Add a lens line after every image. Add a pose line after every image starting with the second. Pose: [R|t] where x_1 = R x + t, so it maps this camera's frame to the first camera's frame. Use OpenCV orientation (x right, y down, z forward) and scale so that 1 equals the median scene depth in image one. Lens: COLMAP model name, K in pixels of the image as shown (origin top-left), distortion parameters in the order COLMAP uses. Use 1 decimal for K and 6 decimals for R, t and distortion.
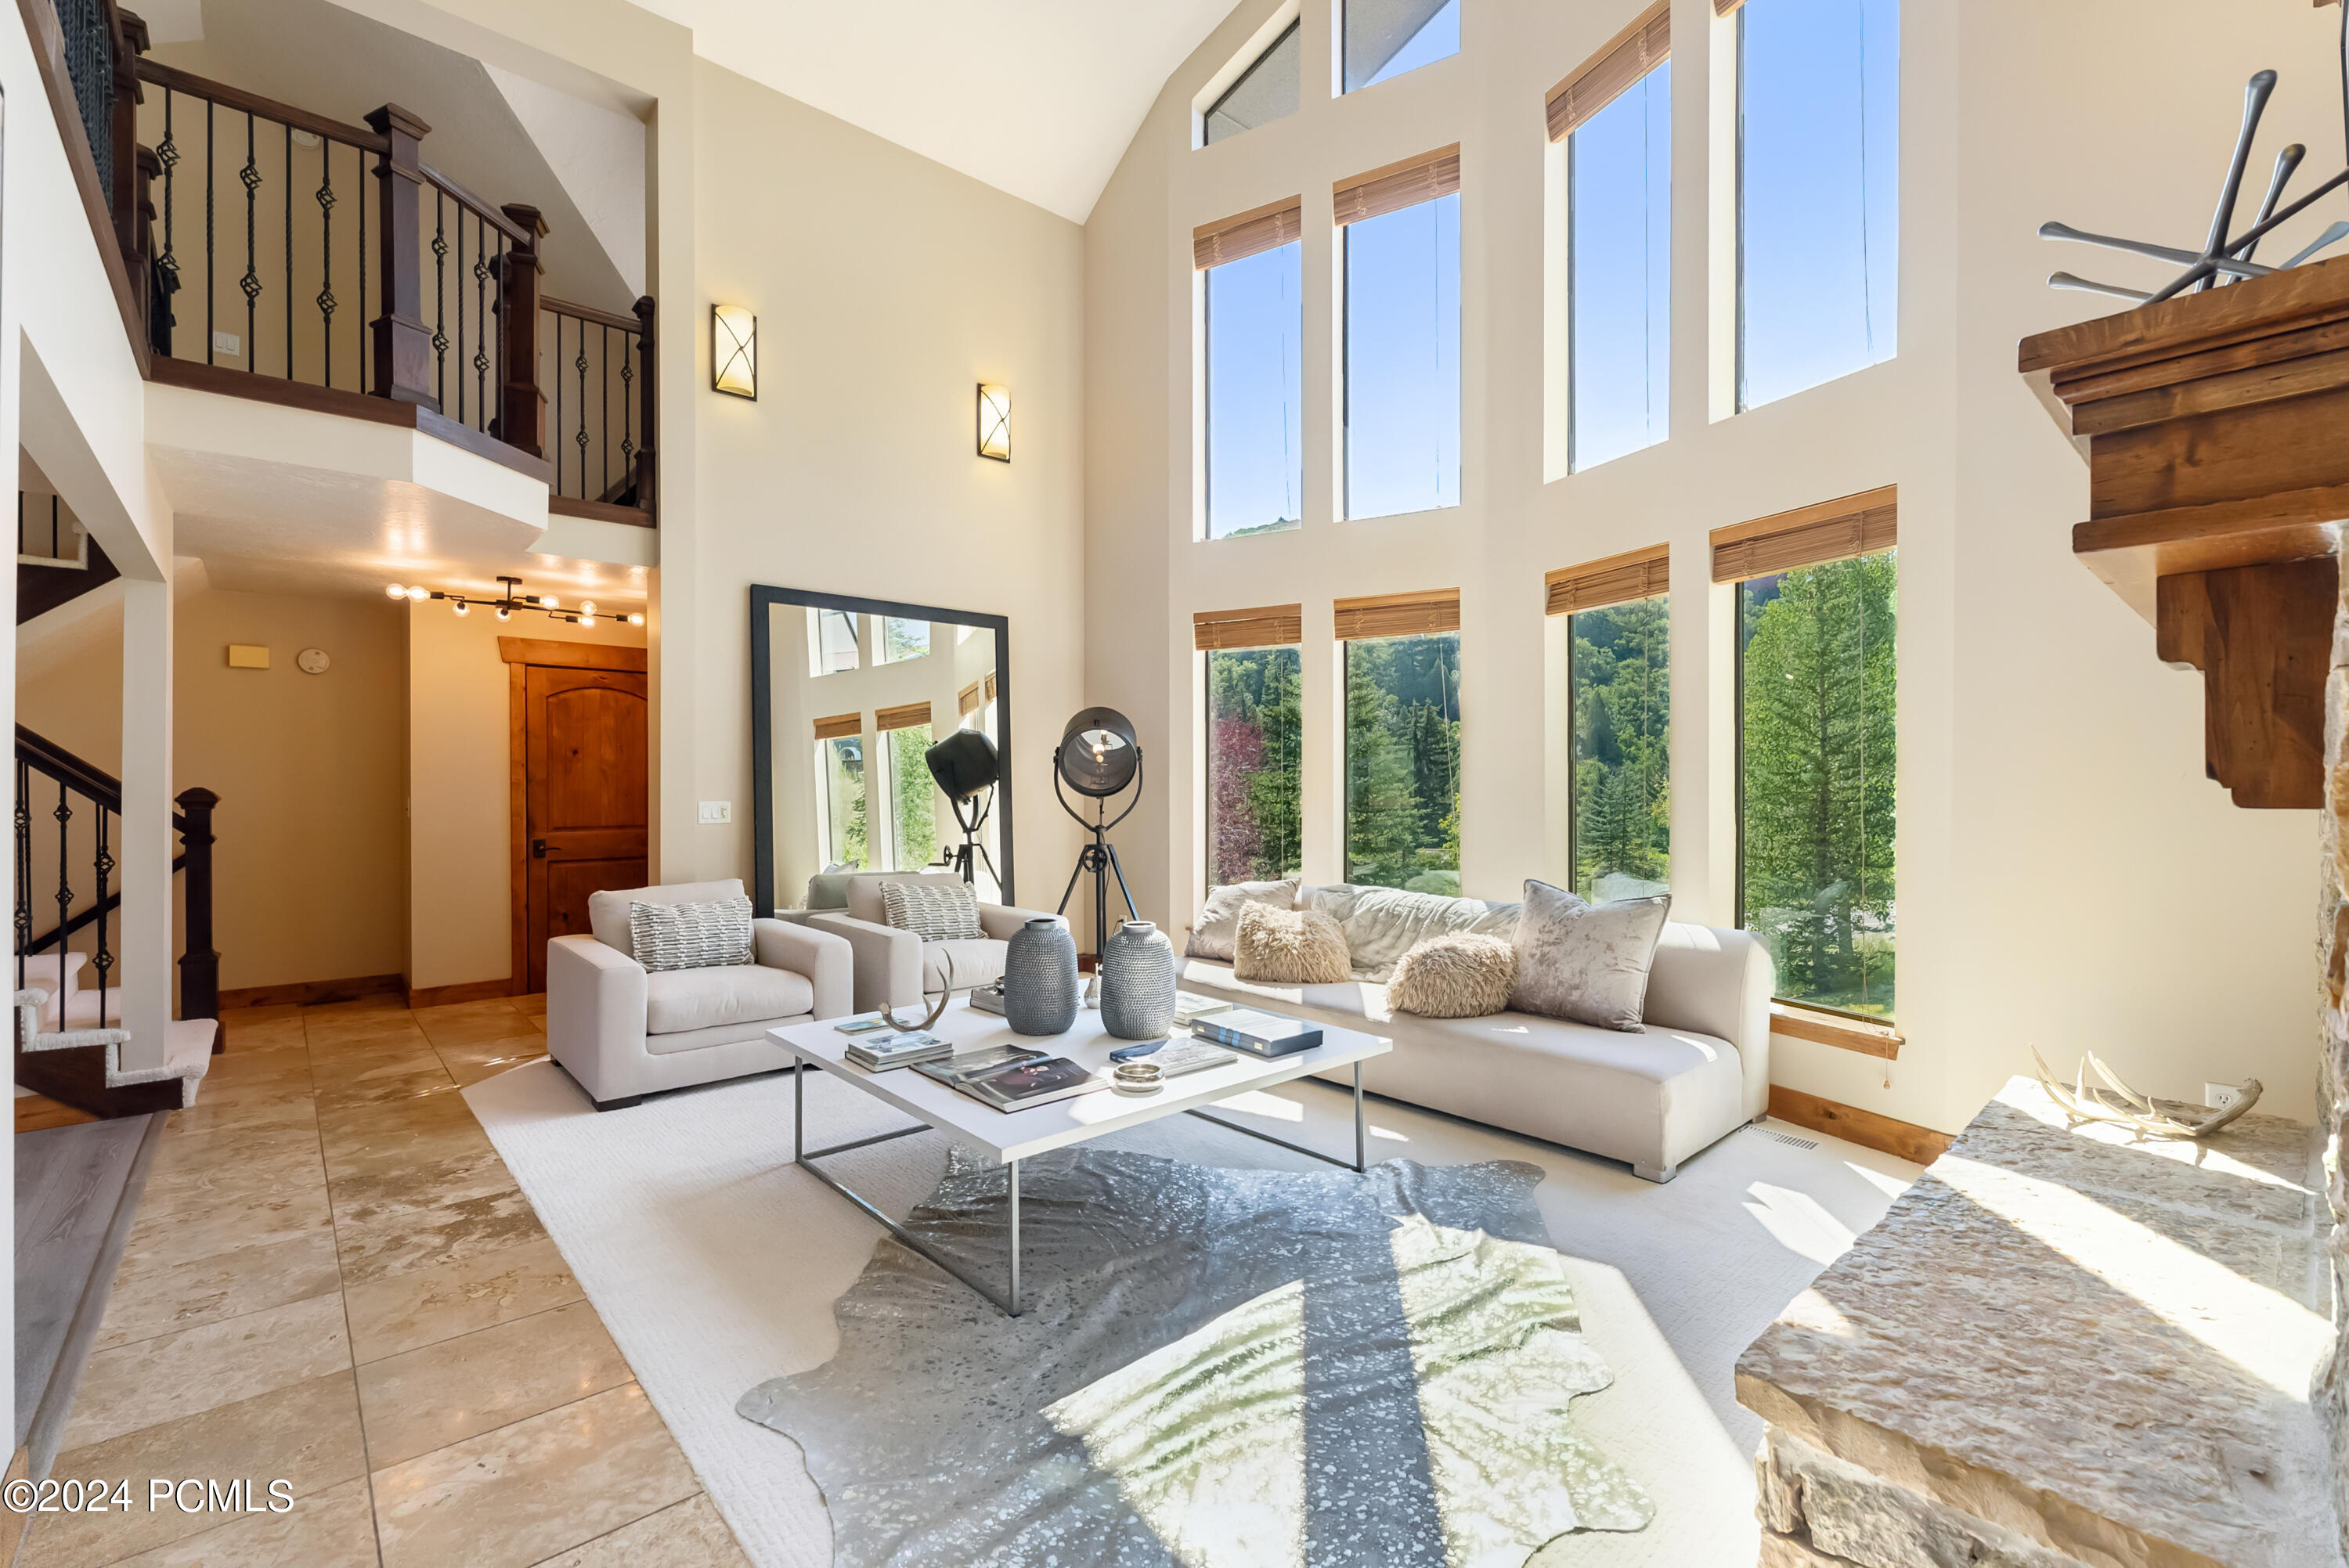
lens RADIAL K [[1012.5, 0, 1174.5], [0, 1012.5, 784.0], [0, 0, 1]] dist [-0.003053, -0.000077]
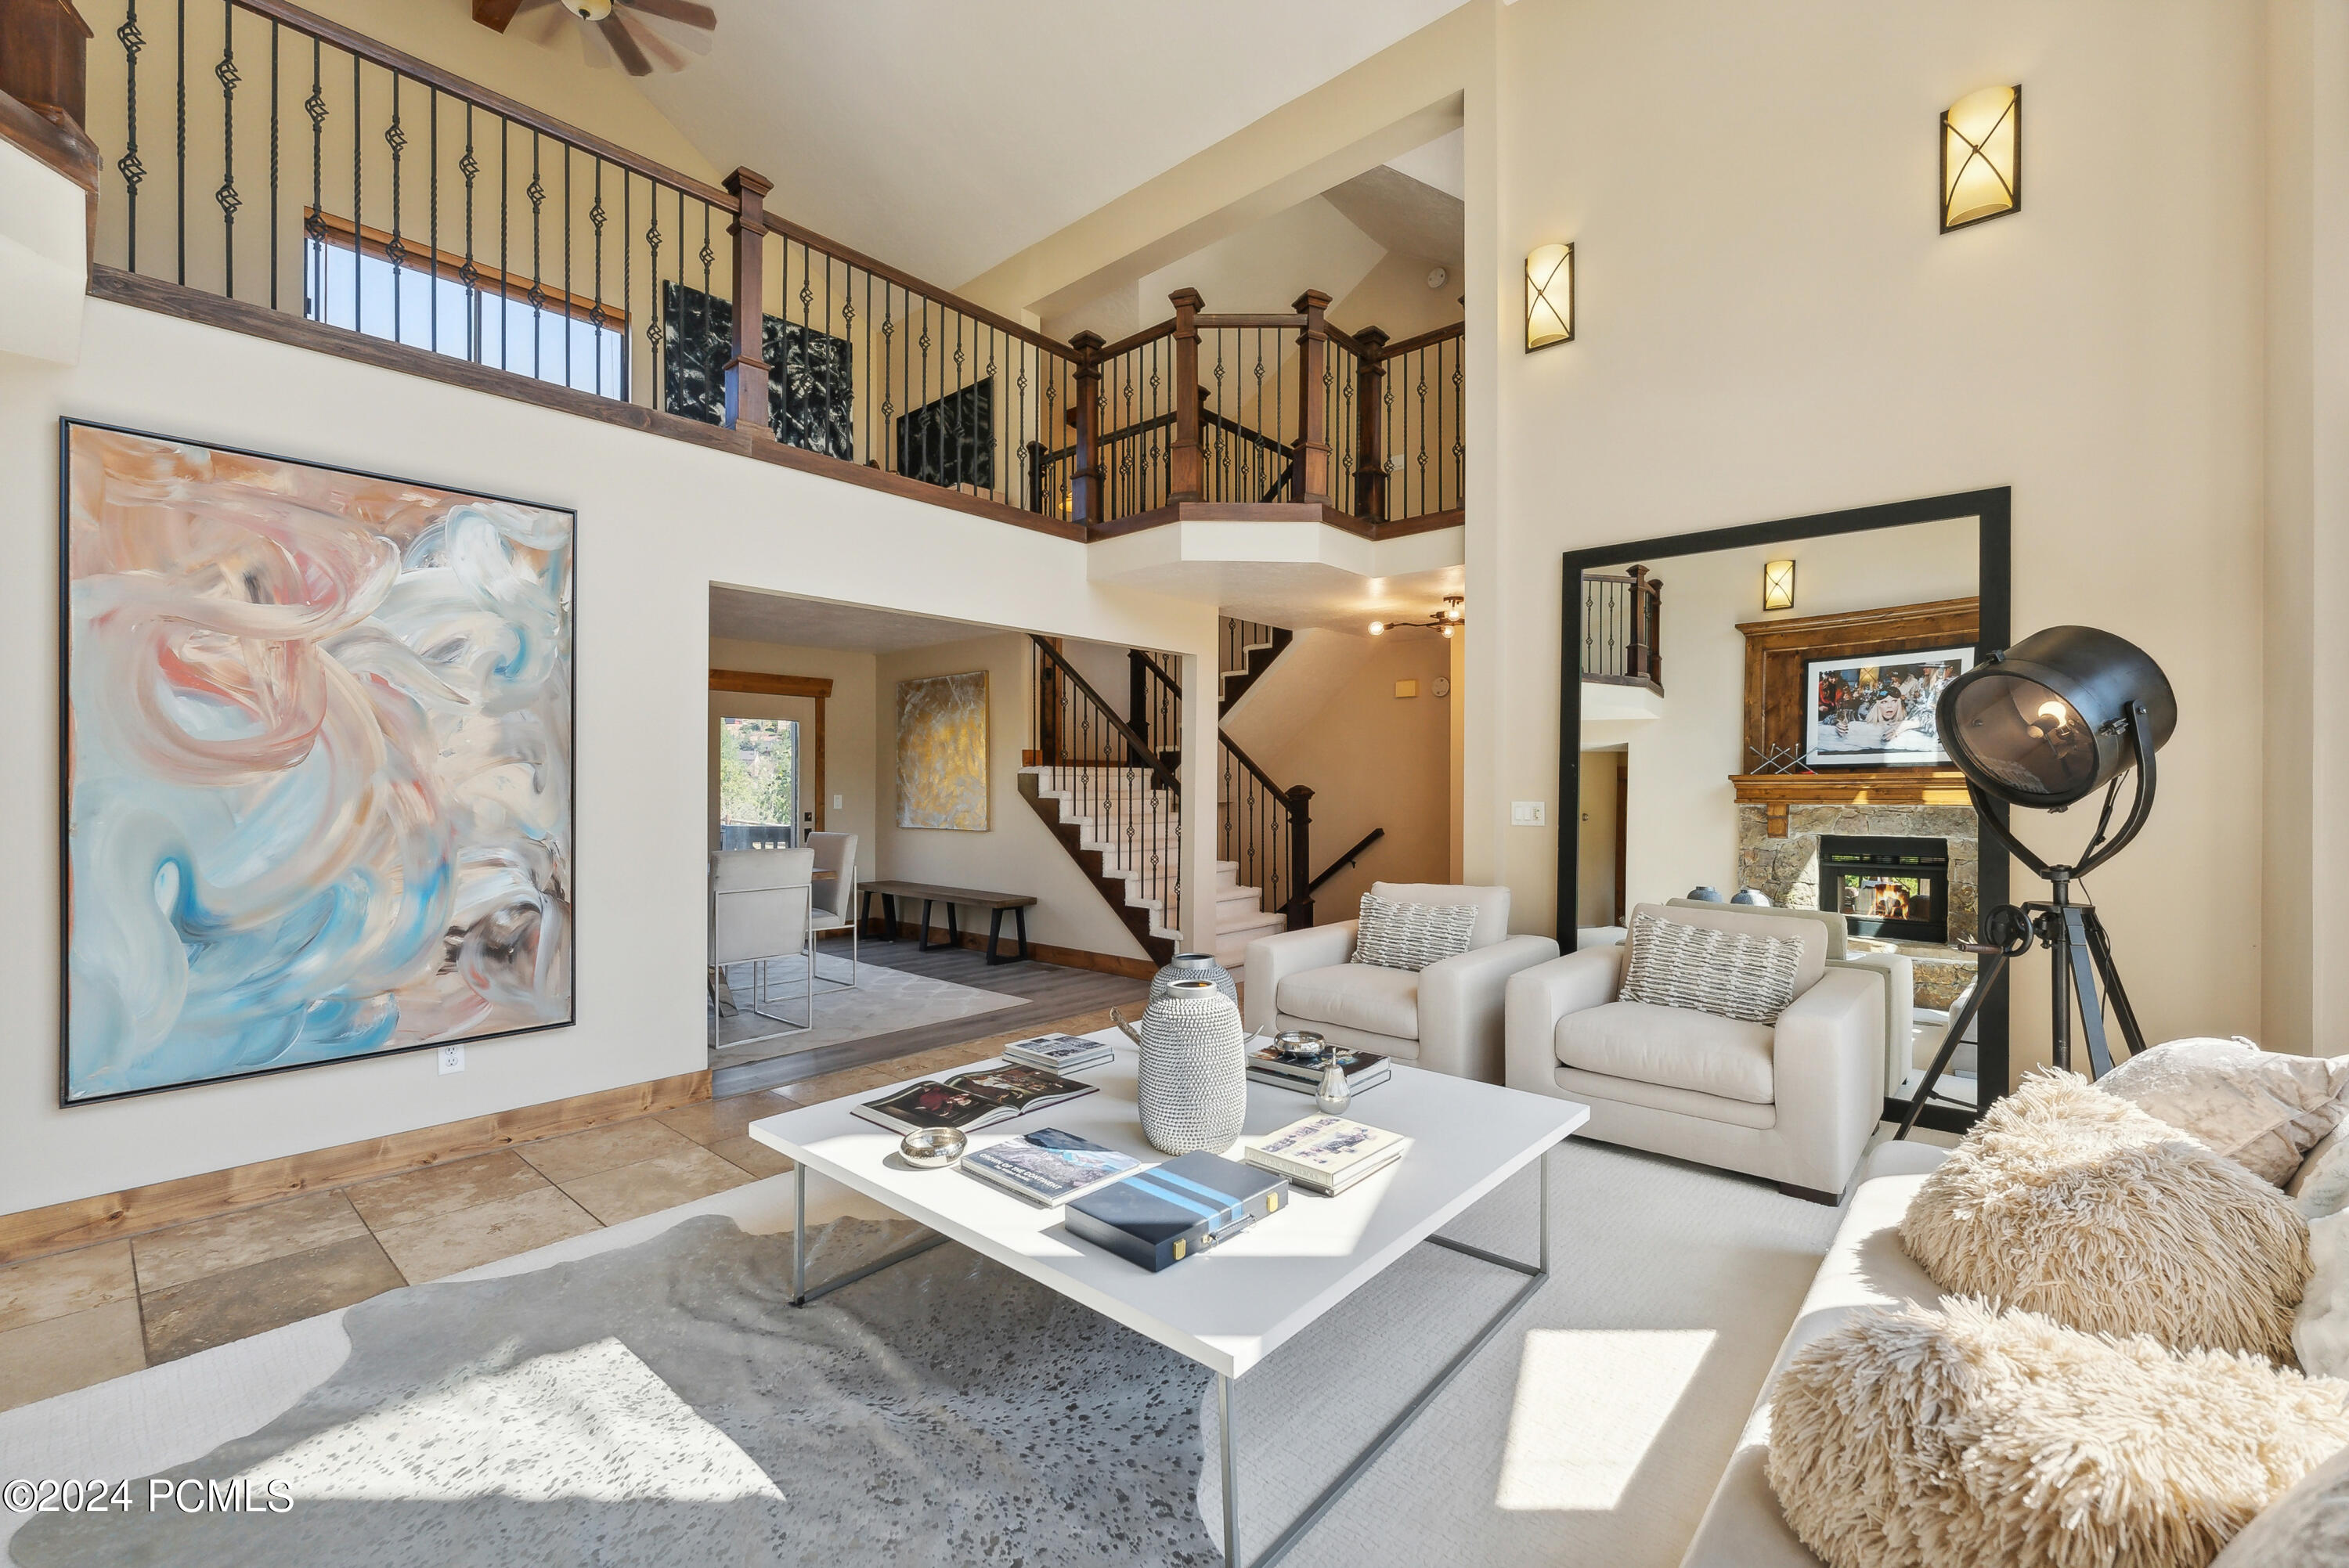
lens RADIAL K [[1011.3, 0, 1174.5], [0, 1011.3, 784.0], [0, 0, 1]] dist [-0.004045, -0.000331]
pose [[0.126563, 0.004305, -0.991949, 0.526078], [-0.000382, 0.999991, 0.004291, -0.002957], [0.991959, -0.000164, 0.126563, 0.724487]]
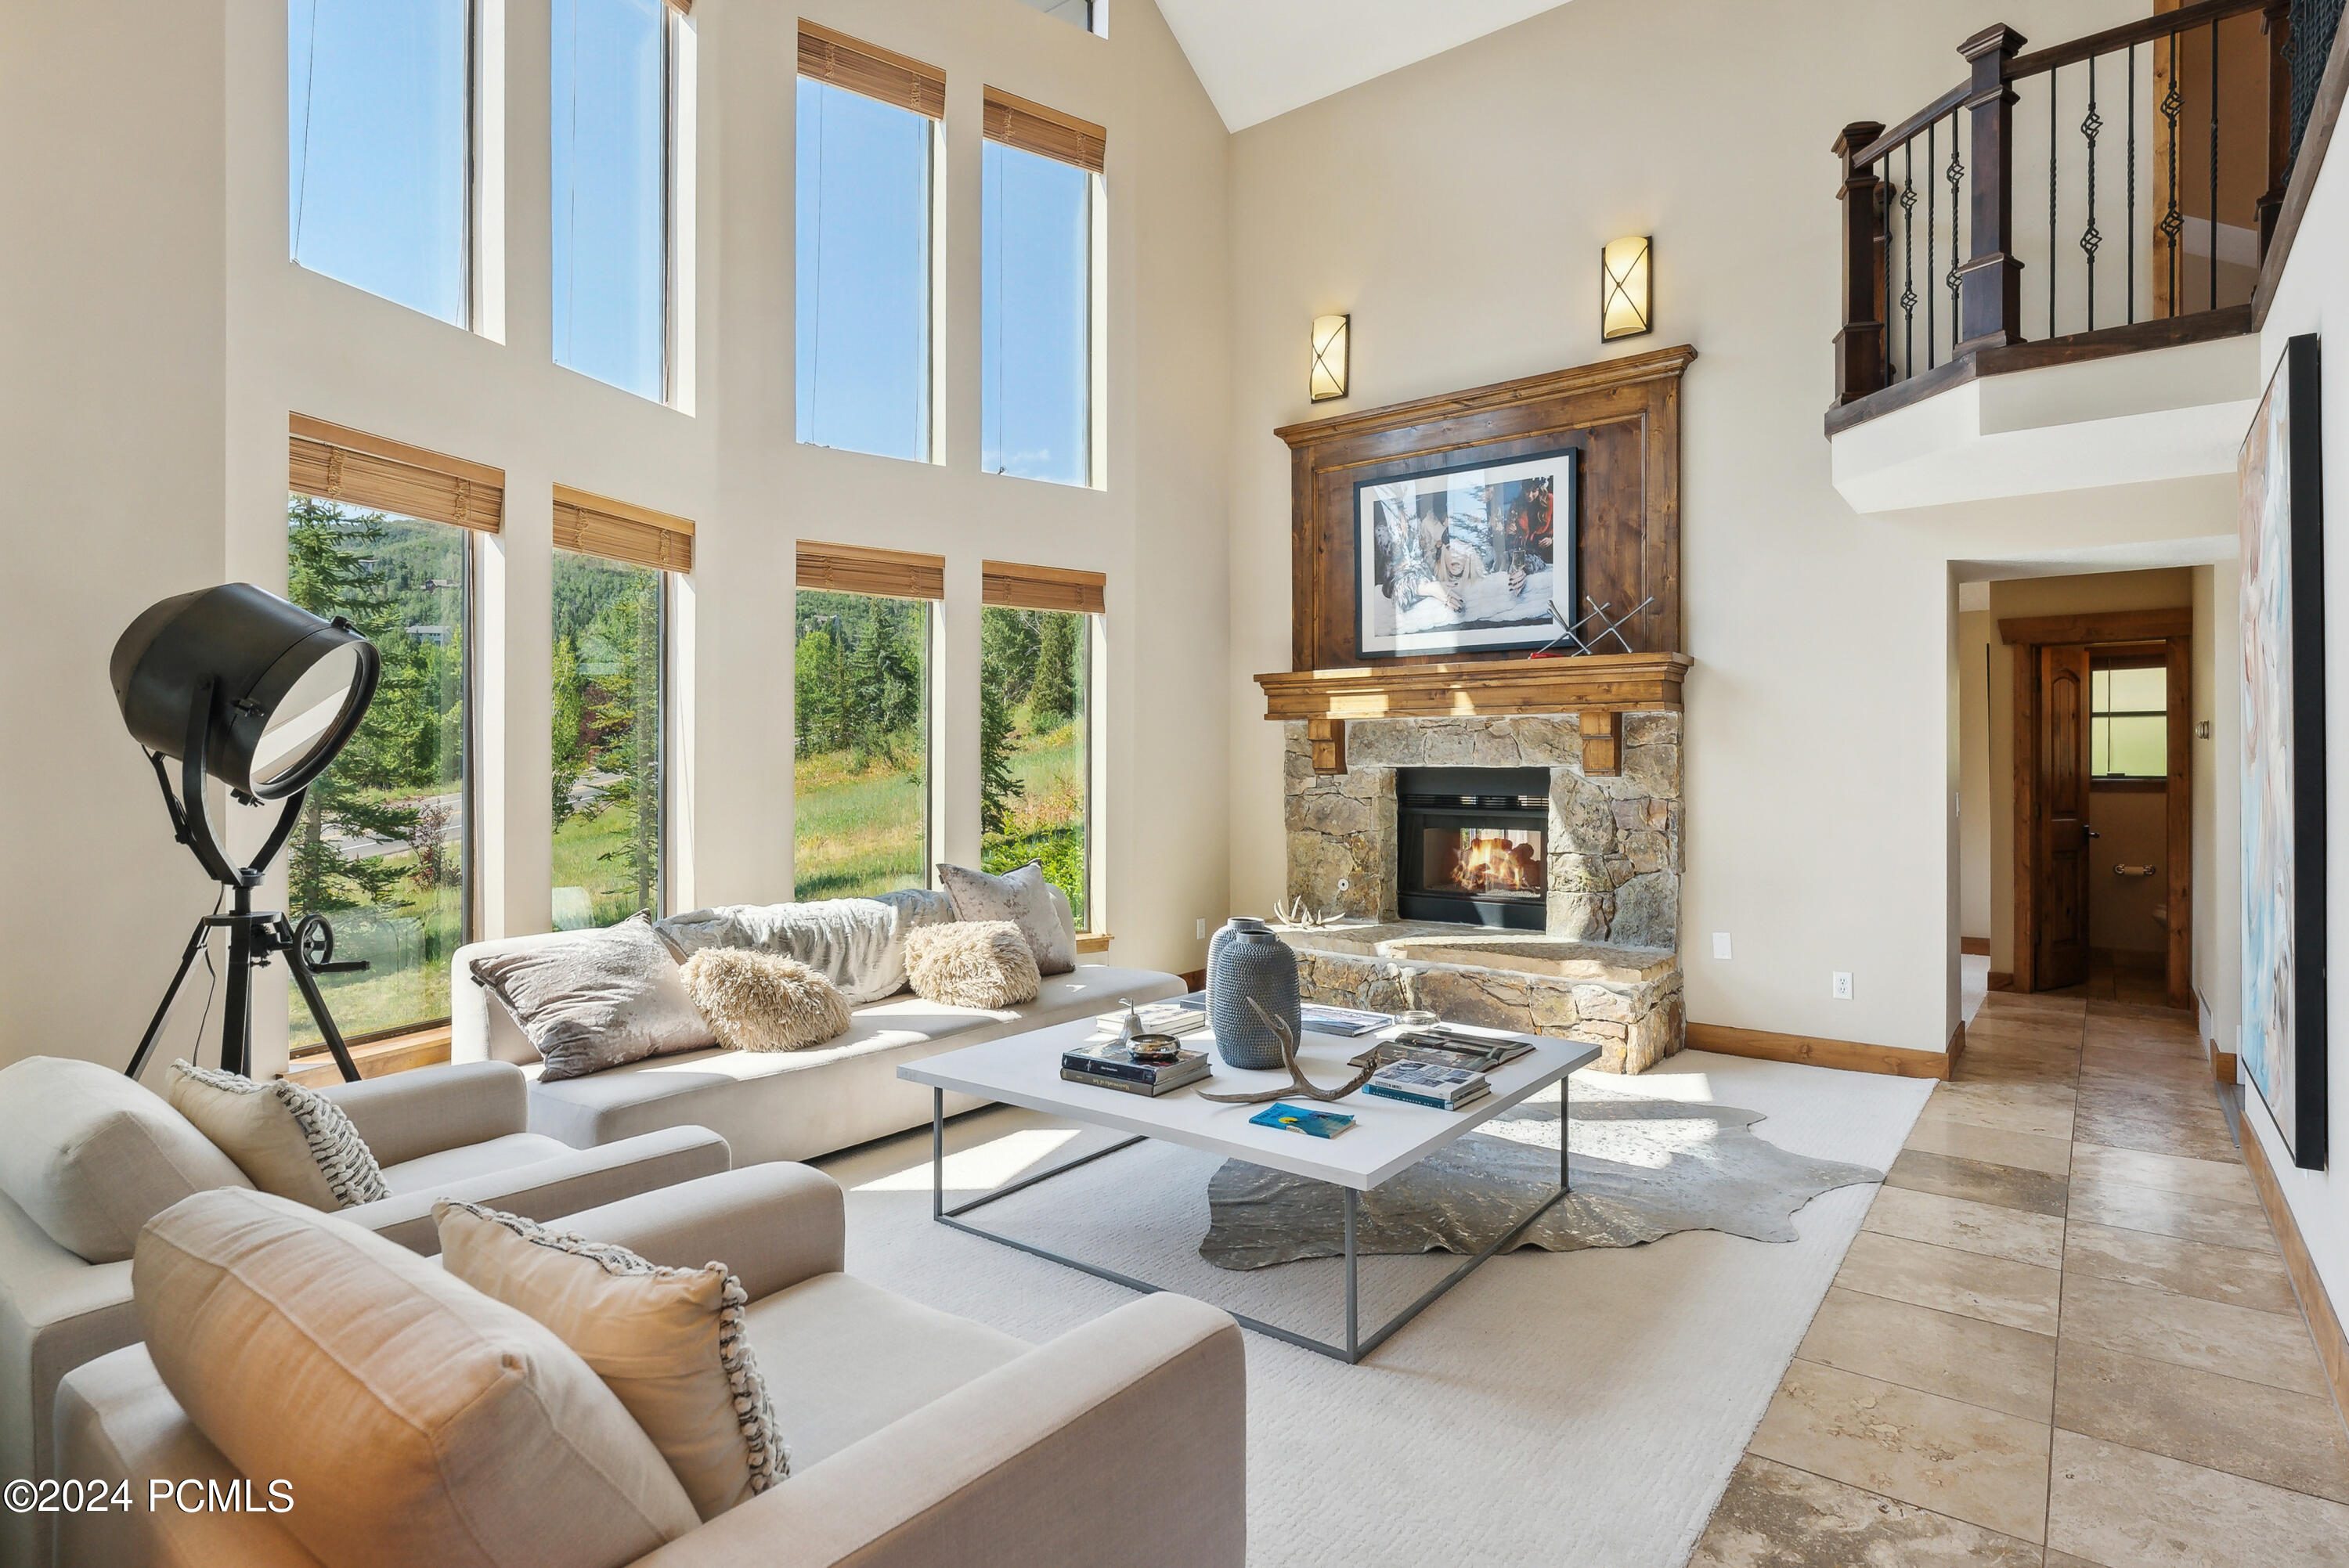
lens RADIAL K [[1190.3, 0, 1174.5], [0, 1190.3, 784.0], [0, 0, 1]] dist [-0.000192, -0.000765]
pose [[-0.187809, -0.006192, 0.982186, -0.879389], [-0.002827, 0.999979, 0.005764, 0.005573], [-0.982202, -0.001694, -0.187822, 1.016406]]
